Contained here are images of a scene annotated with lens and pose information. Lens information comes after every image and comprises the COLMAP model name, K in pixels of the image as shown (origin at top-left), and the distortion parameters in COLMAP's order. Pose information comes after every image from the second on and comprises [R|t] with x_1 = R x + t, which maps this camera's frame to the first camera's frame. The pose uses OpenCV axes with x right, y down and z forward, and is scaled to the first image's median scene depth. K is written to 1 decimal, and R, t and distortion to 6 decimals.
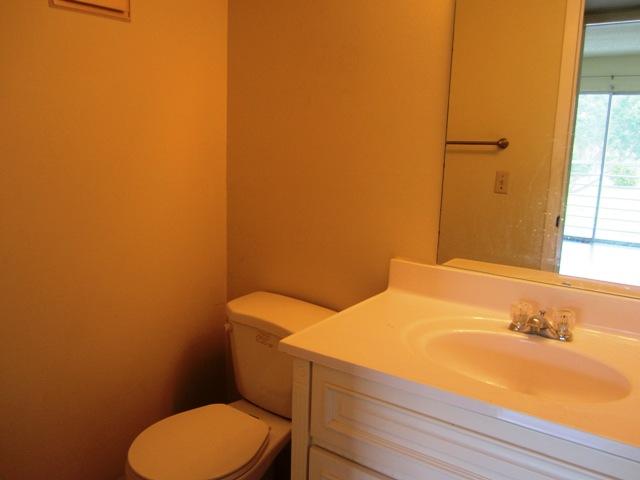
lens RADIAL K [[529.4, 0, 320.0], [0, 529.4, 240.0], [0, 0, 1]] dist [-0.007188, -0.001397]
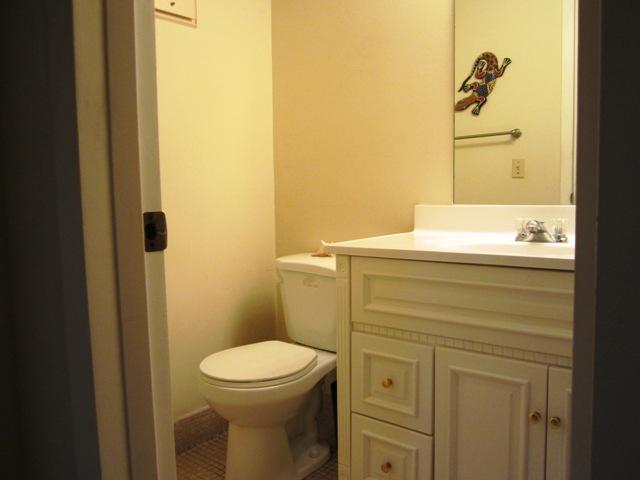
lens RADIAL K [[523.7, 0, 320.0], [0, 523.7, 240.0], [0, 0, 1]] dist [0.003992, 0.001094]
pose [[0.996850, -0.039492, -0.068780, -0.000200], [0.032401, 0.994325, -0.101328, 0.220006], [0.072391, 0.098780, 0.992473, -0.163830]]
